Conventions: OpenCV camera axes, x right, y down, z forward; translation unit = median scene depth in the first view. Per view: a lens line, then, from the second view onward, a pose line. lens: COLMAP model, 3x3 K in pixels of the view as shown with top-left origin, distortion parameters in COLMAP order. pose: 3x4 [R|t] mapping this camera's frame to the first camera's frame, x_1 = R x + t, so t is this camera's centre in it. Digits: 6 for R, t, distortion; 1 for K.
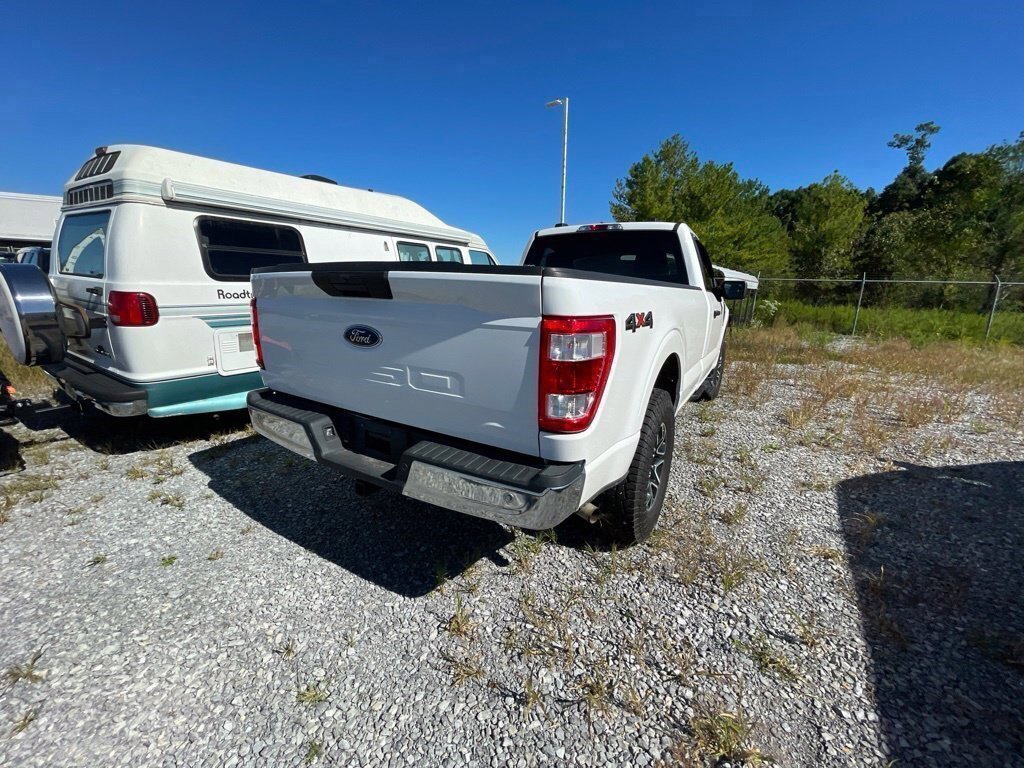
lens RADIAL K [[416.7, 0, 510.2], [0, 416.7, 376.9], [0, 0, 1]] dist [-0.003704, 0.000615]
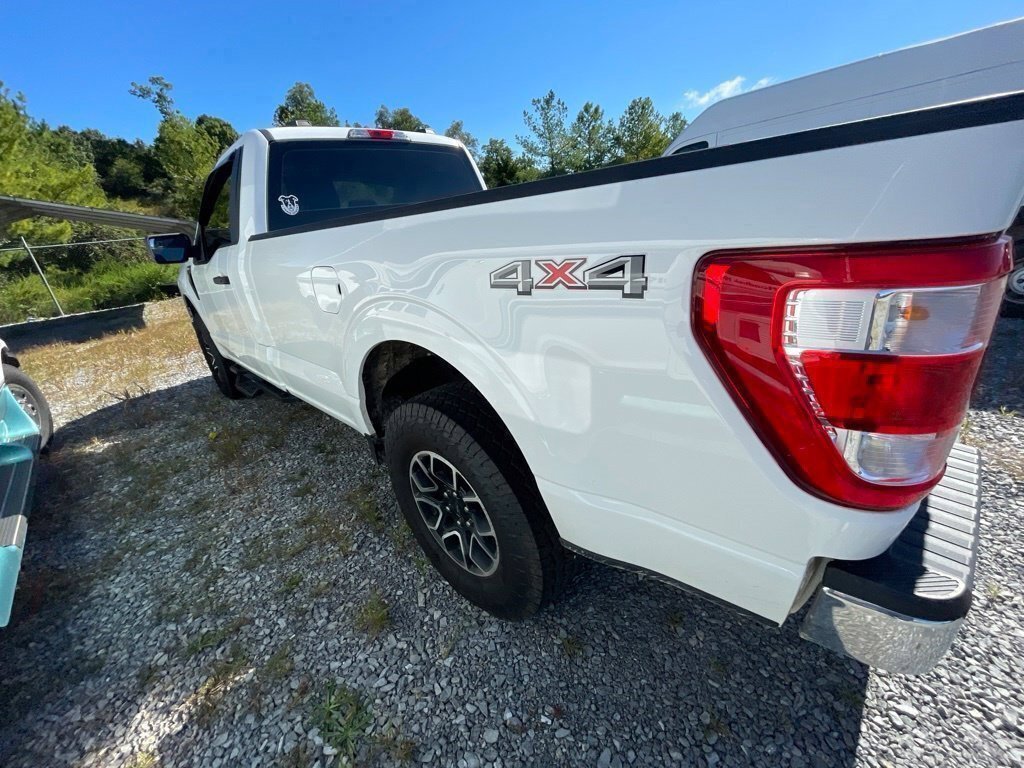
lens RADIAL K [[416.7, 0, 506.9], [0, 416.7, 377.3], [0, 0, 1]] dist [-0.003704, 0.000615]
pose [[0.217239, -0.395260, 0.892511, -0.779904], [0.311014, 0.894721, 0.320538, -0.238726], [-0.925245, 0.207950, 0.317300, 1.025524]]
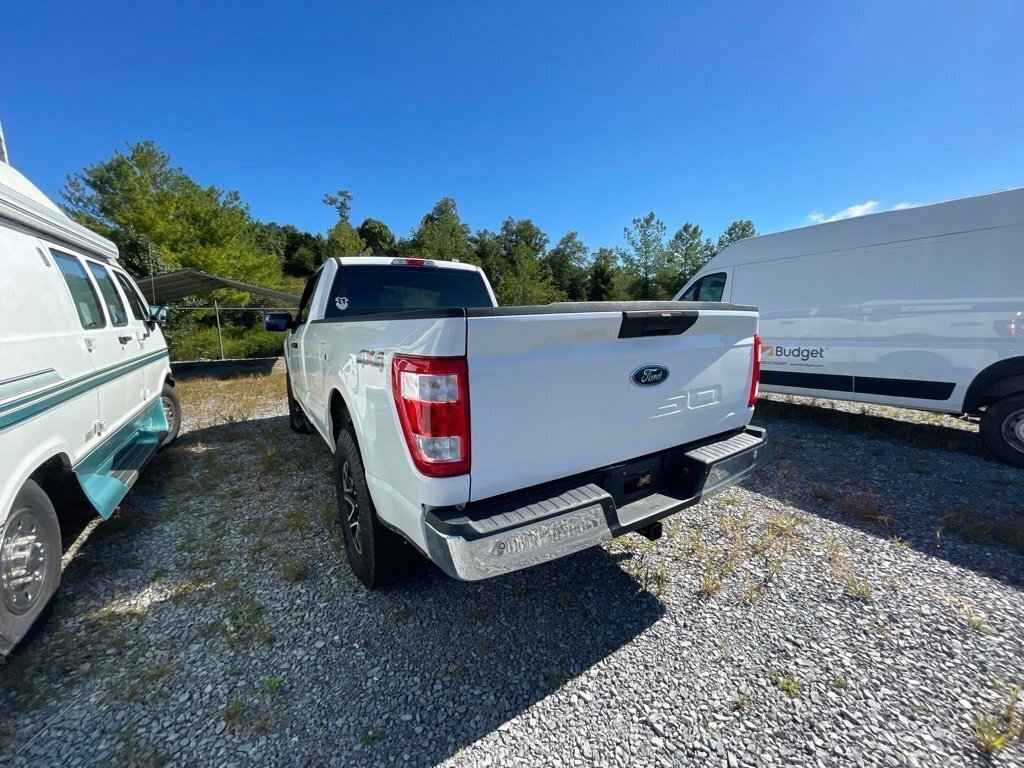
lens RADIAL K [[416.7, 0, 511.2], [0, 416.7, 372.8], [0, 0, 1]] dist [-0.003704, 0.000615]
pose [[0.441752, -0.149842, 0.884535, -0.947740], [0.217397, 0.974447, 0.056501, -0.157911], [-0.870399, 0.167336, 0.463039, 0.565845]]
